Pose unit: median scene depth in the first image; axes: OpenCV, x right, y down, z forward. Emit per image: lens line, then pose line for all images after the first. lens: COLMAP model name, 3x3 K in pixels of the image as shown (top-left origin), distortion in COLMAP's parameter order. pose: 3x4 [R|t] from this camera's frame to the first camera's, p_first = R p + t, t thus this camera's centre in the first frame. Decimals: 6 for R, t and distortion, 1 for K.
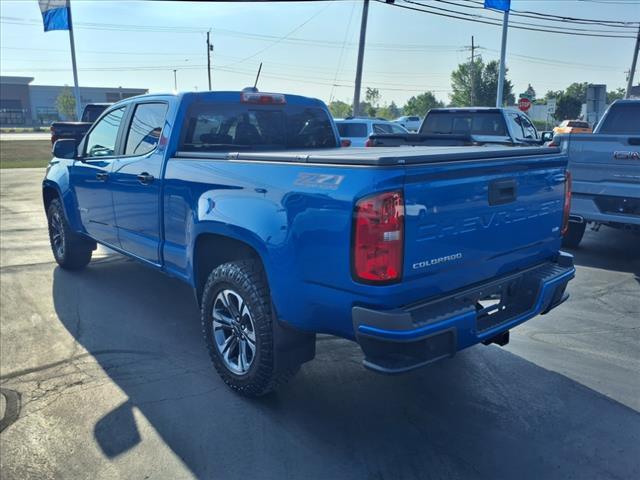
lens RADIAL K [[514.2, 0, 320.0], [0, 514.2, 240.0], [0, 0, 1]] dist [0.066310, -0.104022]
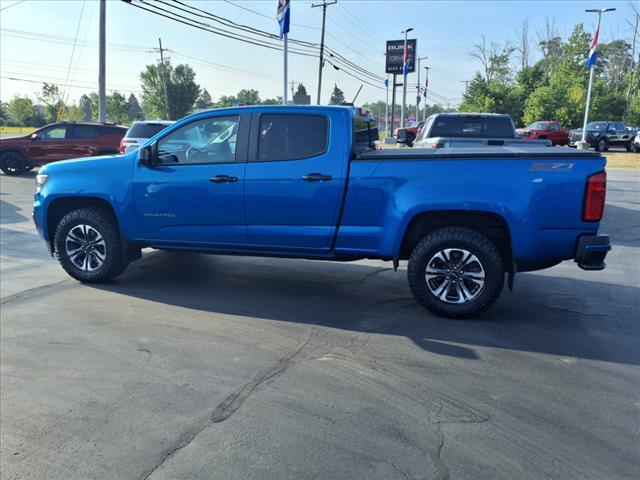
lens RADIAL K [[514.2, 0, 320.0], [0, 514.2, 240.0], [0, 0, 1]] dist [0.066310, -0.104022]
pose [[0.834540, -0.109741, 0.539907, -0.125082], [0.111123, 0.993349, 0.030142, -0.001033], [-0.539624, 0.034841, 0.841185, -0.001761]]
